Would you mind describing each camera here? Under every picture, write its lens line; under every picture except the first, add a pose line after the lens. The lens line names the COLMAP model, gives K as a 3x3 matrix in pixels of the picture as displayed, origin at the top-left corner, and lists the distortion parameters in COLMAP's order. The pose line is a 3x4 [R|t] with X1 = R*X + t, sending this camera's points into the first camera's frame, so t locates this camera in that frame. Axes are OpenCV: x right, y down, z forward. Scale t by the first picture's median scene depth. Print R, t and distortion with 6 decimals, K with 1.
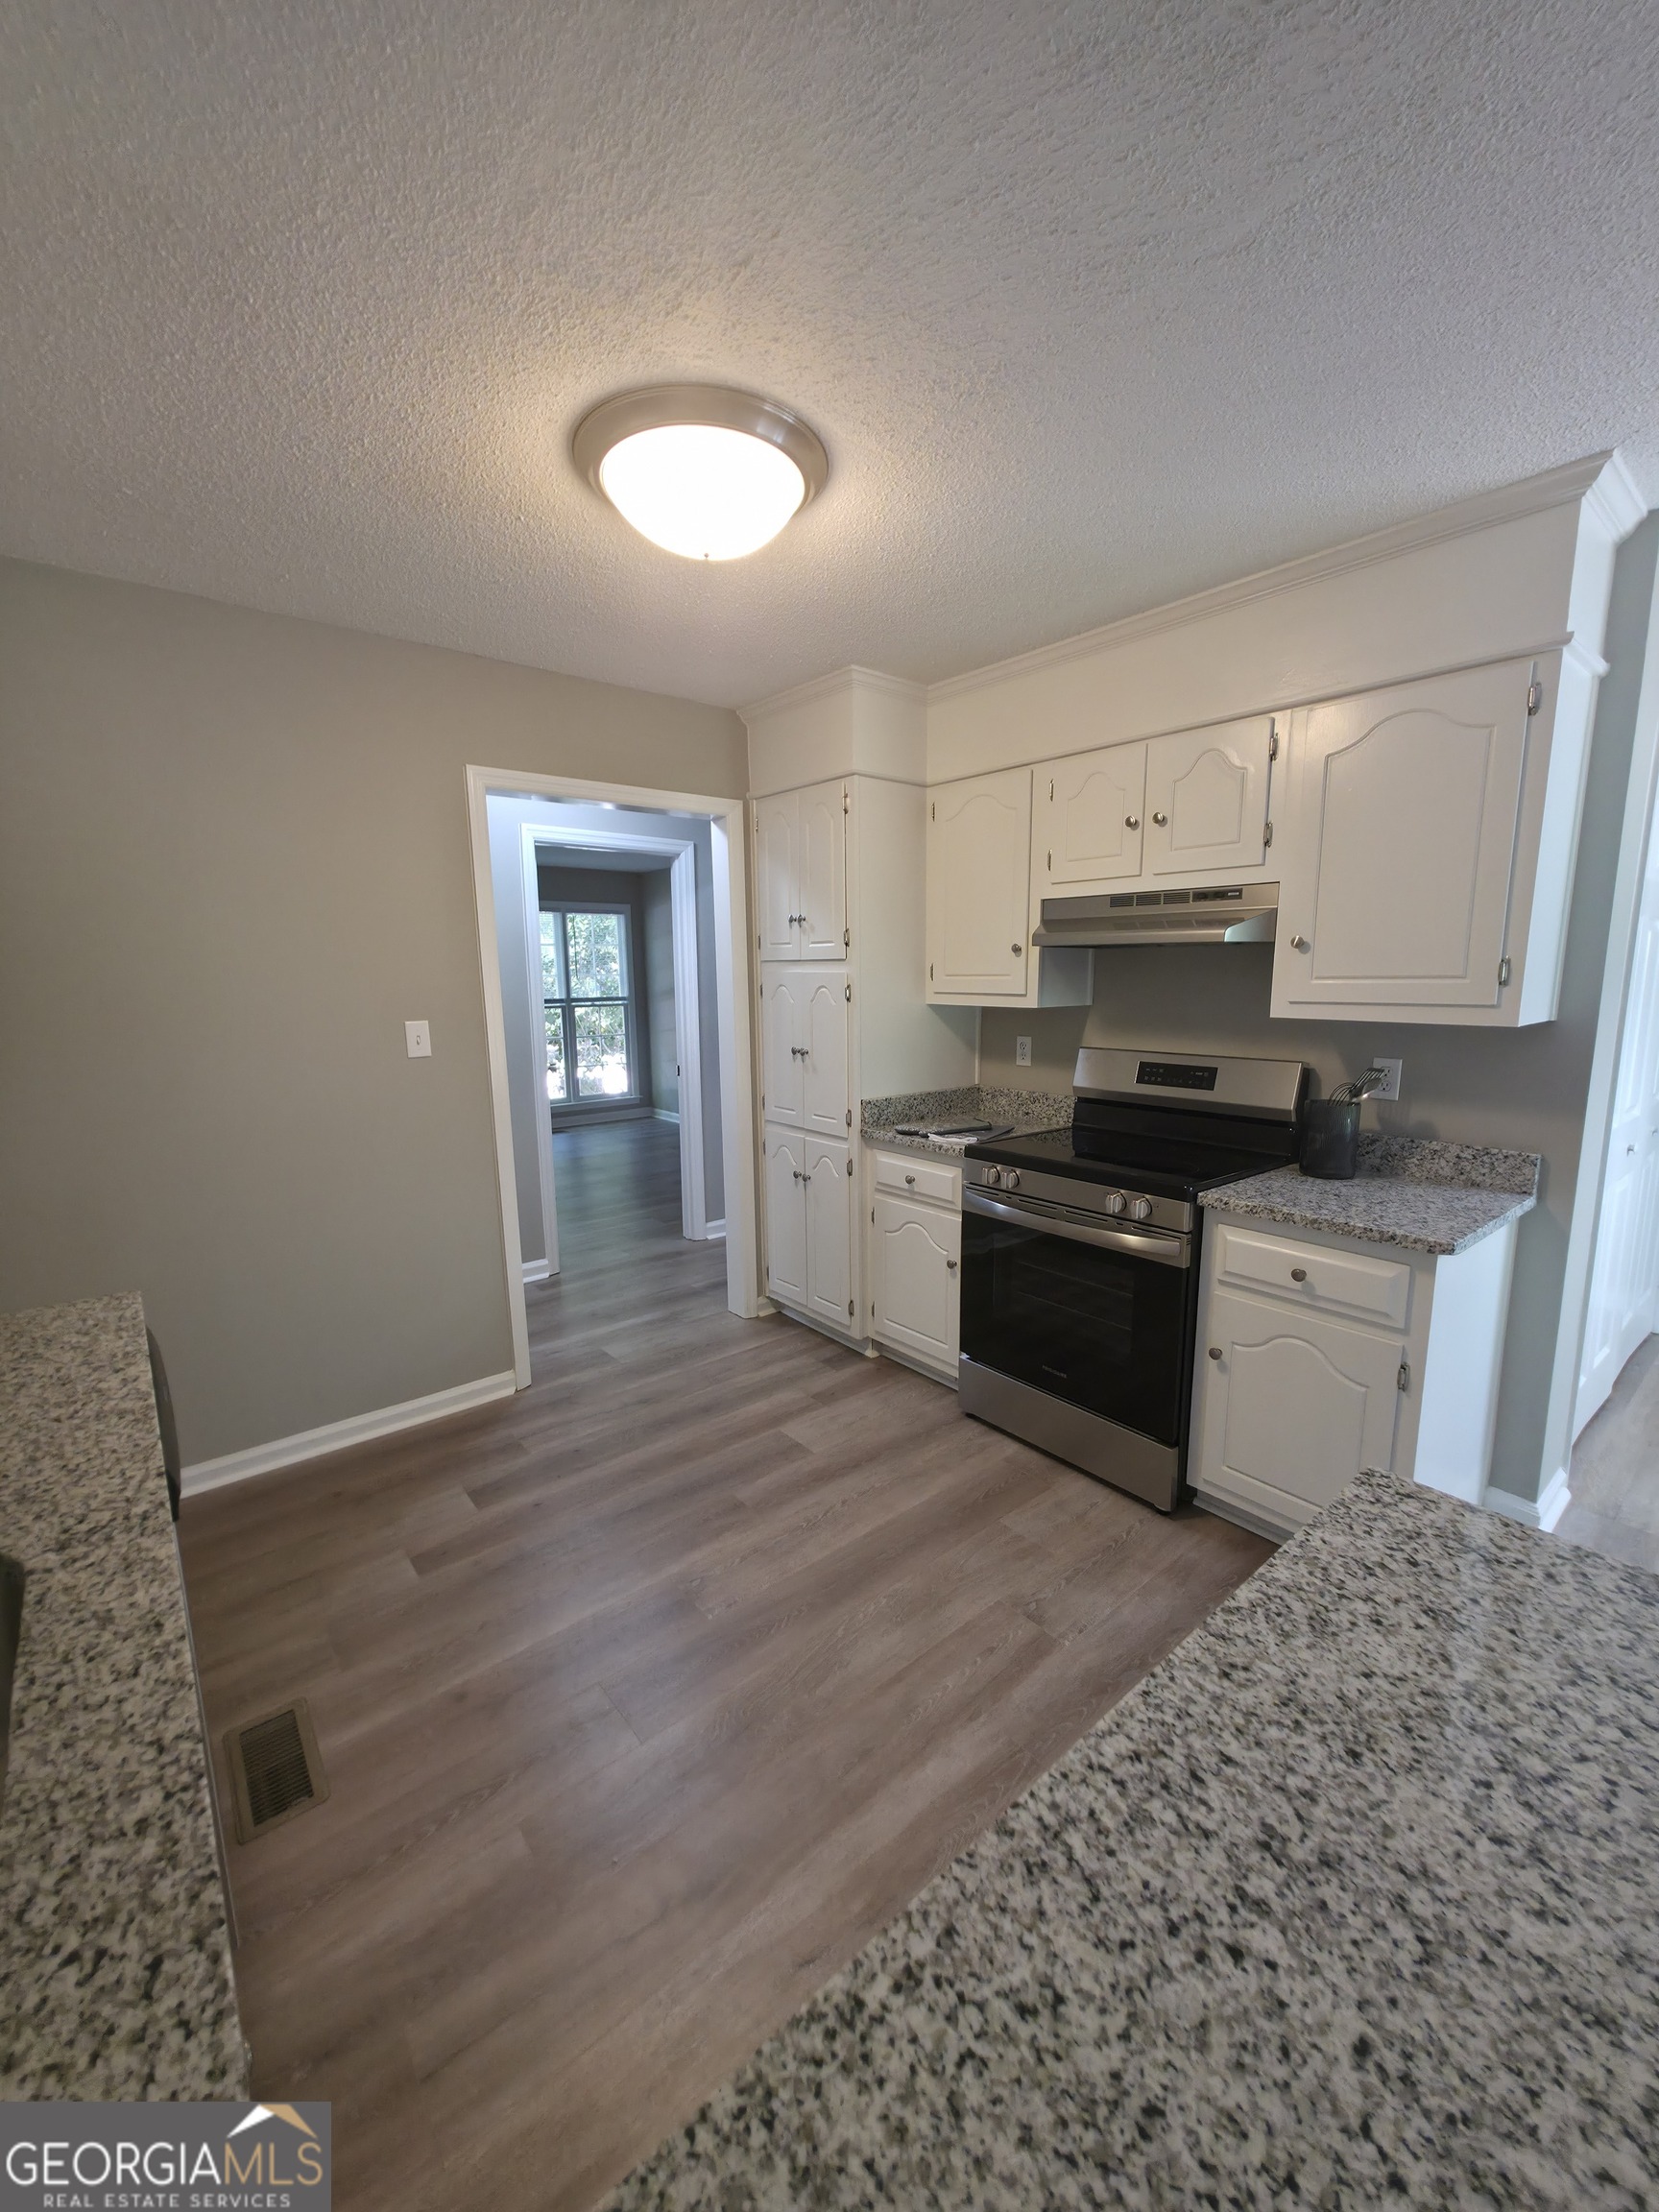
lens RADIAL K [[878.0, 0, 835.6], [0, 878.0, 1114.2], [0, 0, 1]] dist [0.003964, 0.000115]
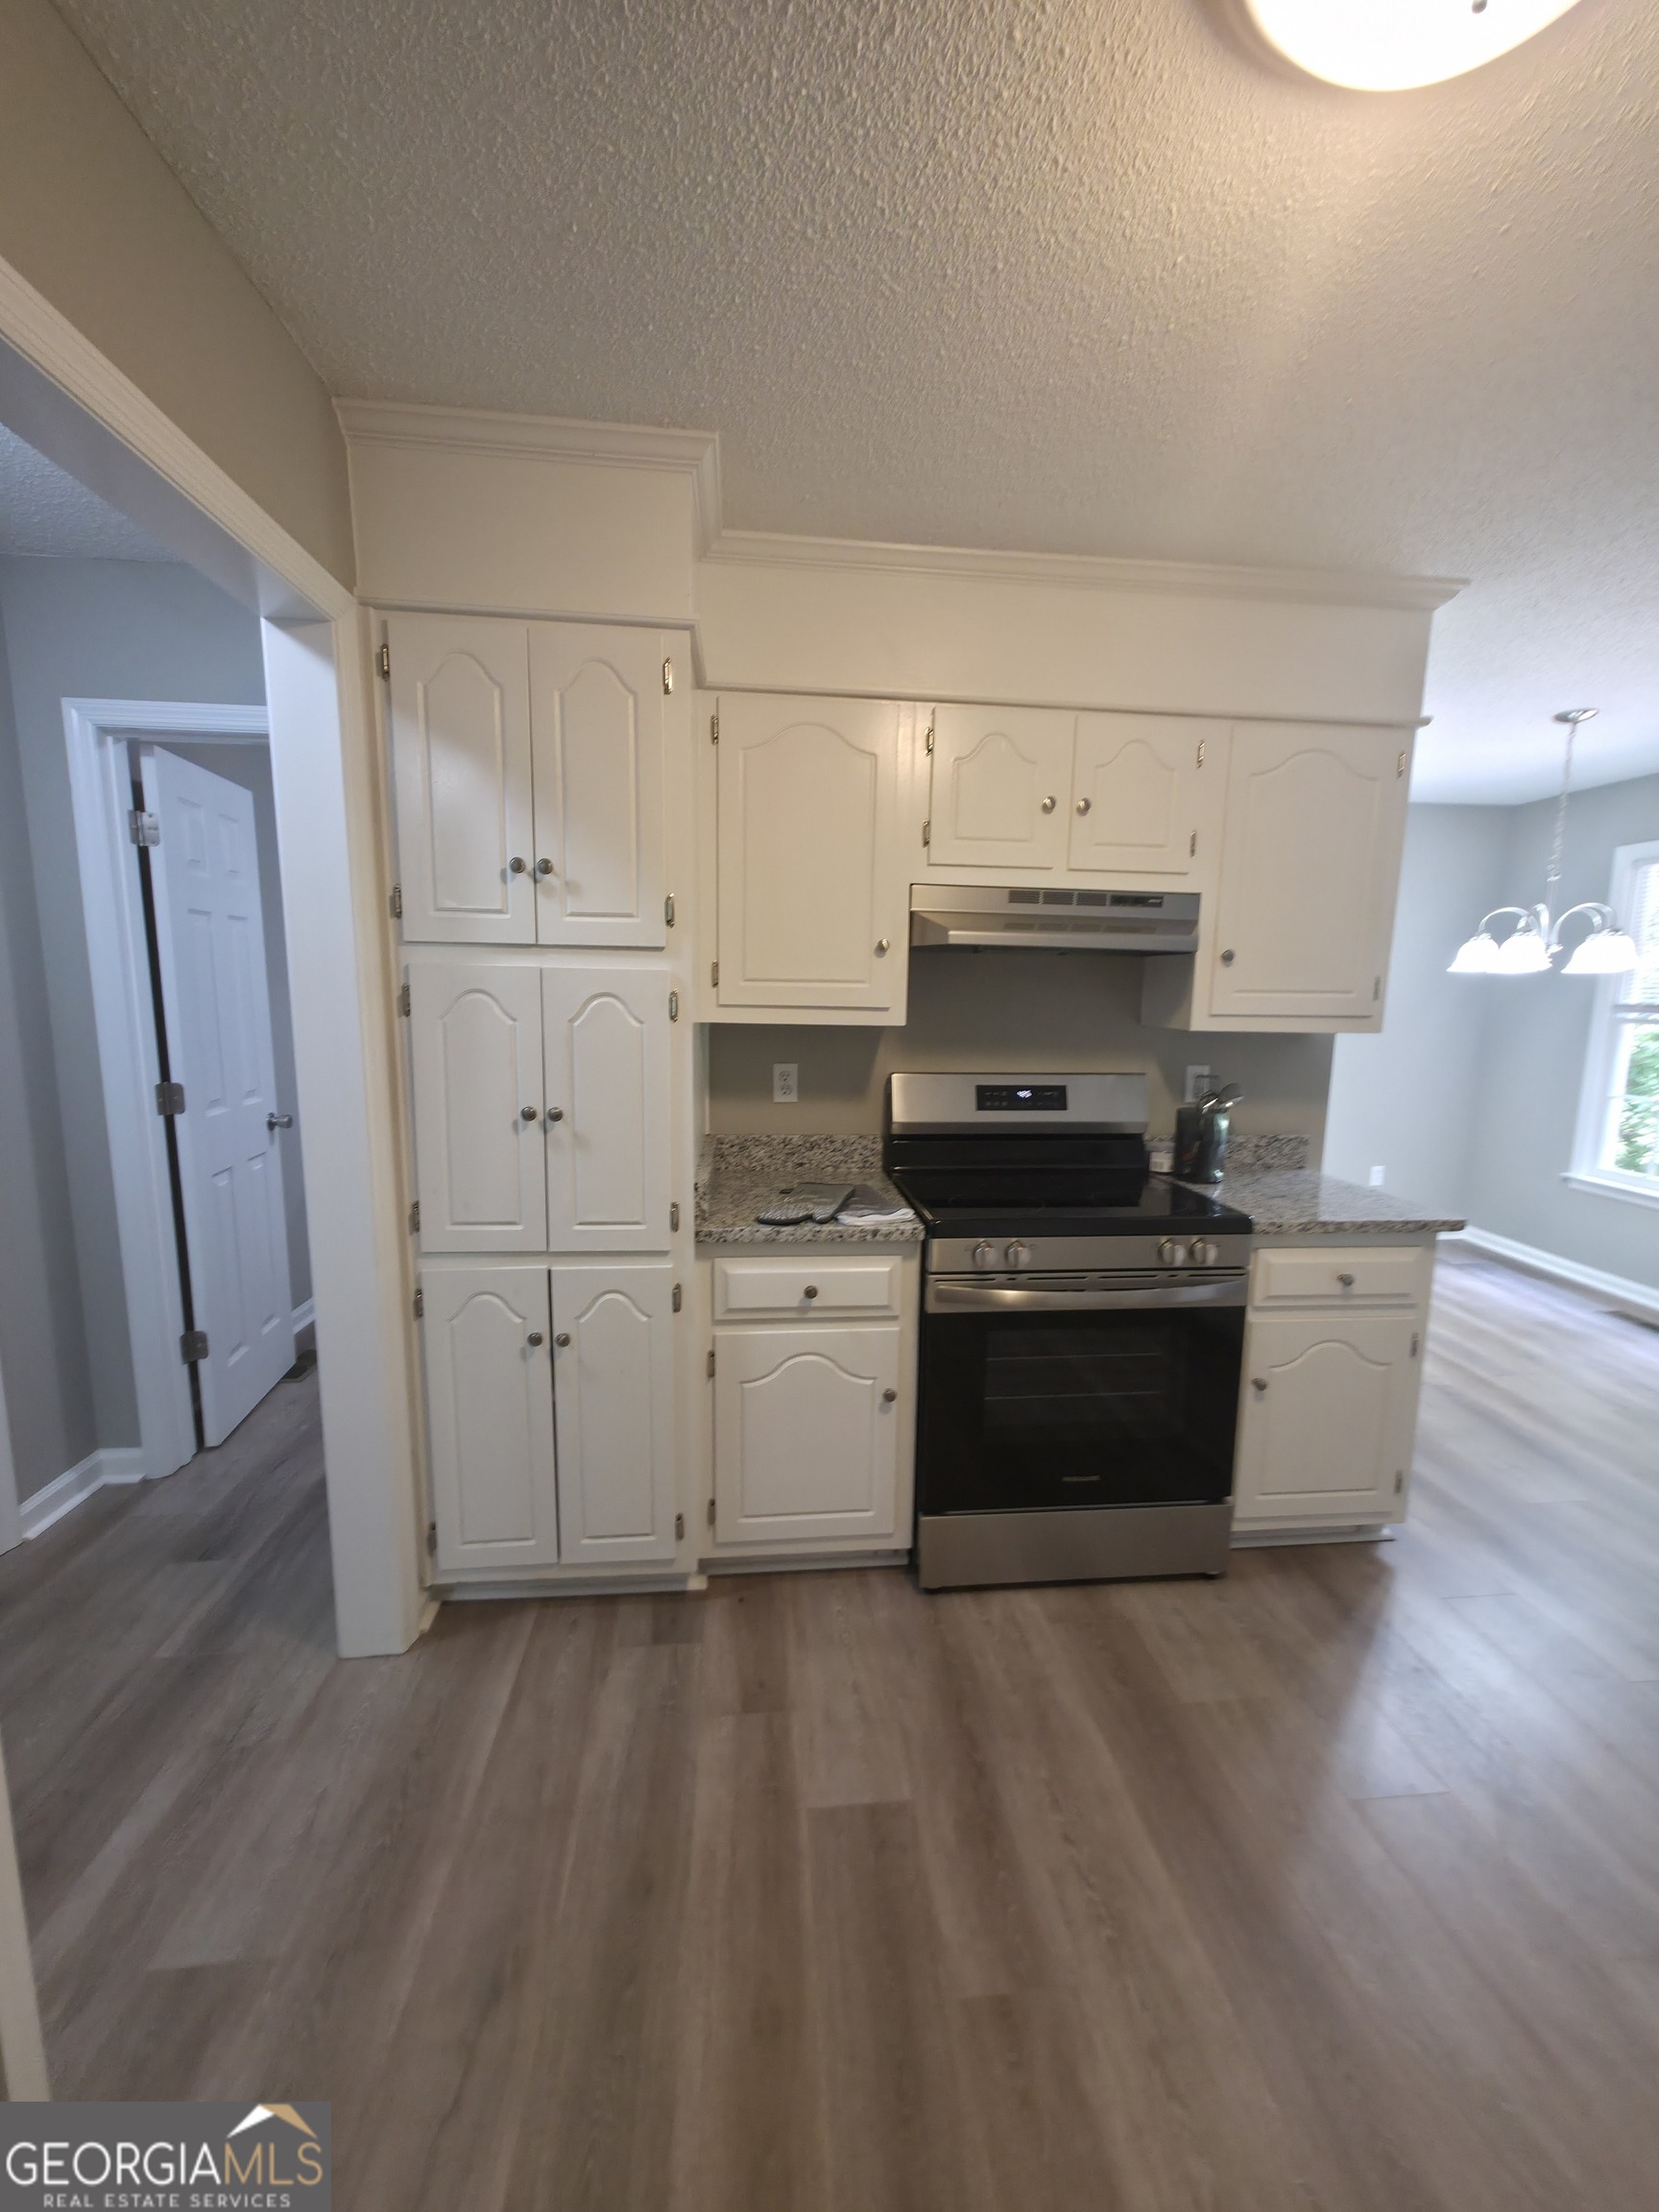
lens RADIAL K [[878.0, 0, 835.6], [0, 878.0, 1114.2], [0, 0, 1]] dist [0.003964, 0.000115]
pose [[0.560497, -0.101465, 0.821917, -0.408543], [0.113461, 0.992516, 0.045152, -0.079780], [-0.820347, 0.067948, 0.567815, 0.579046]]
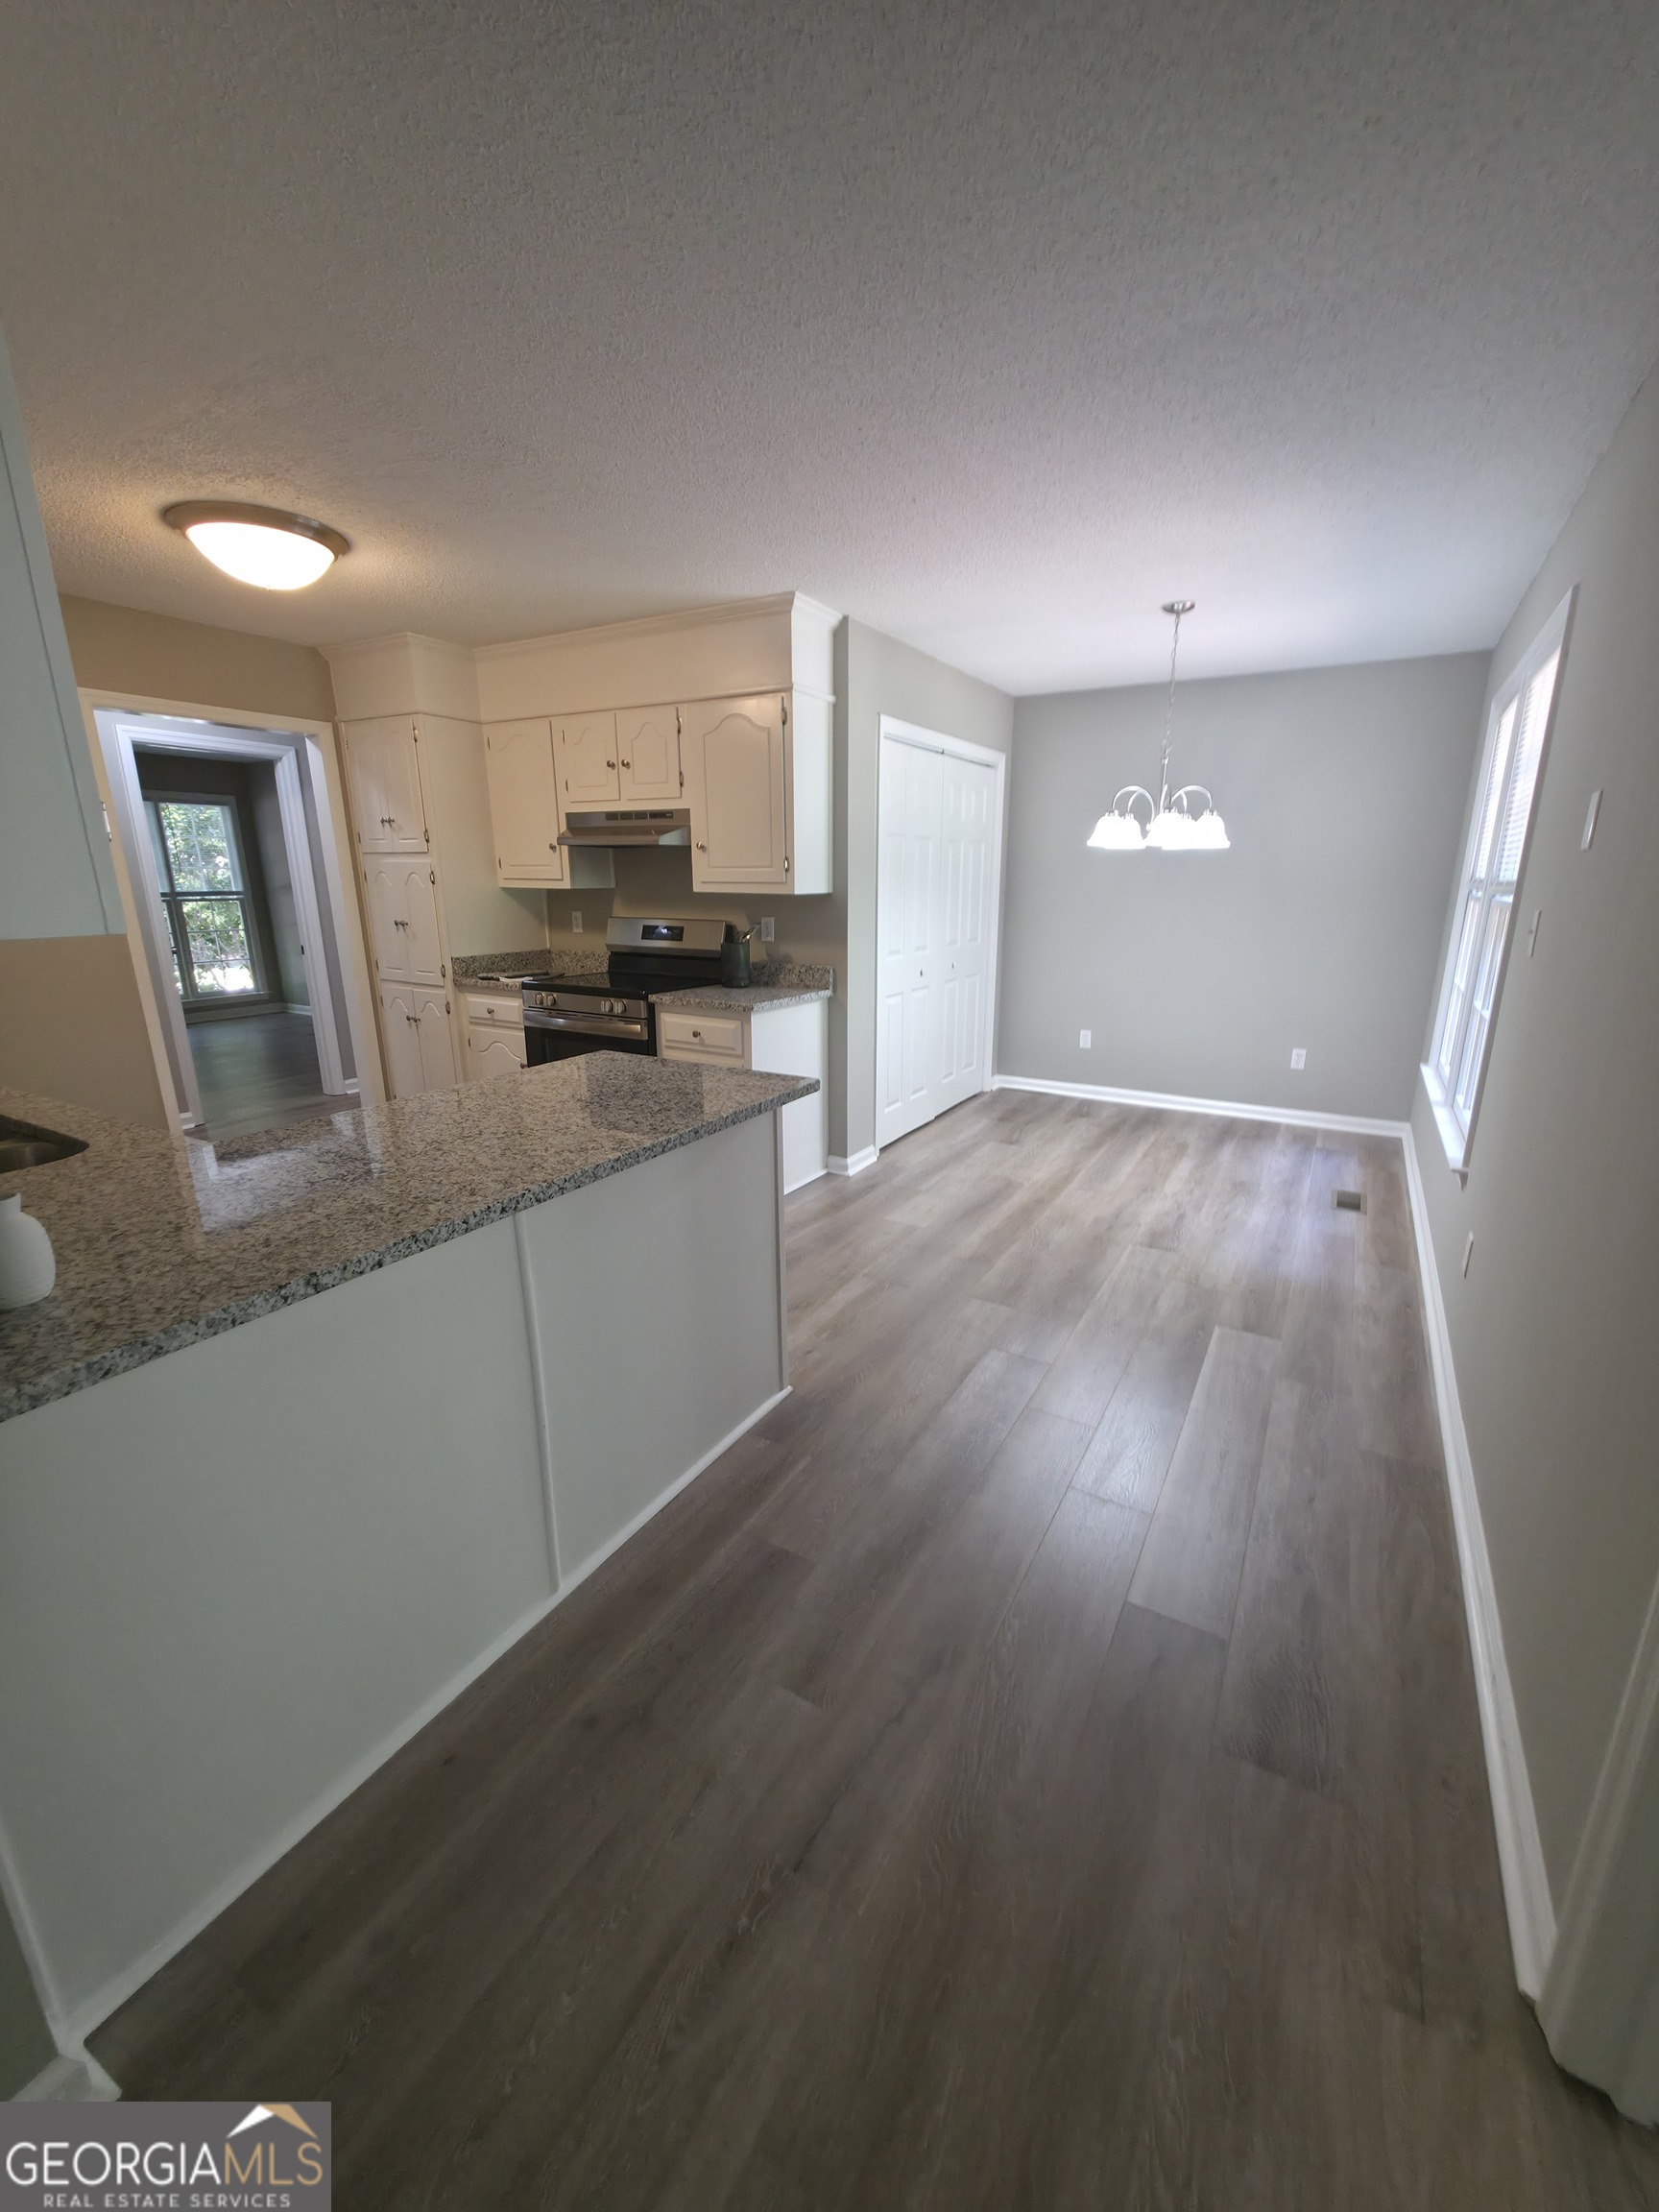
lens RADIAL K [[878.0, 0, 835.6], [0, 878.0, 1114.2], [0, 0, 1]] dist [0.003964, 0.000115]
pose [[0.939306, -0.079925, 0.333642, 0.116519], [0.044905, 0.992761, 0.111397, 0.102132], [-0.340130, -0.089653, 0.936095, -0.522059]]
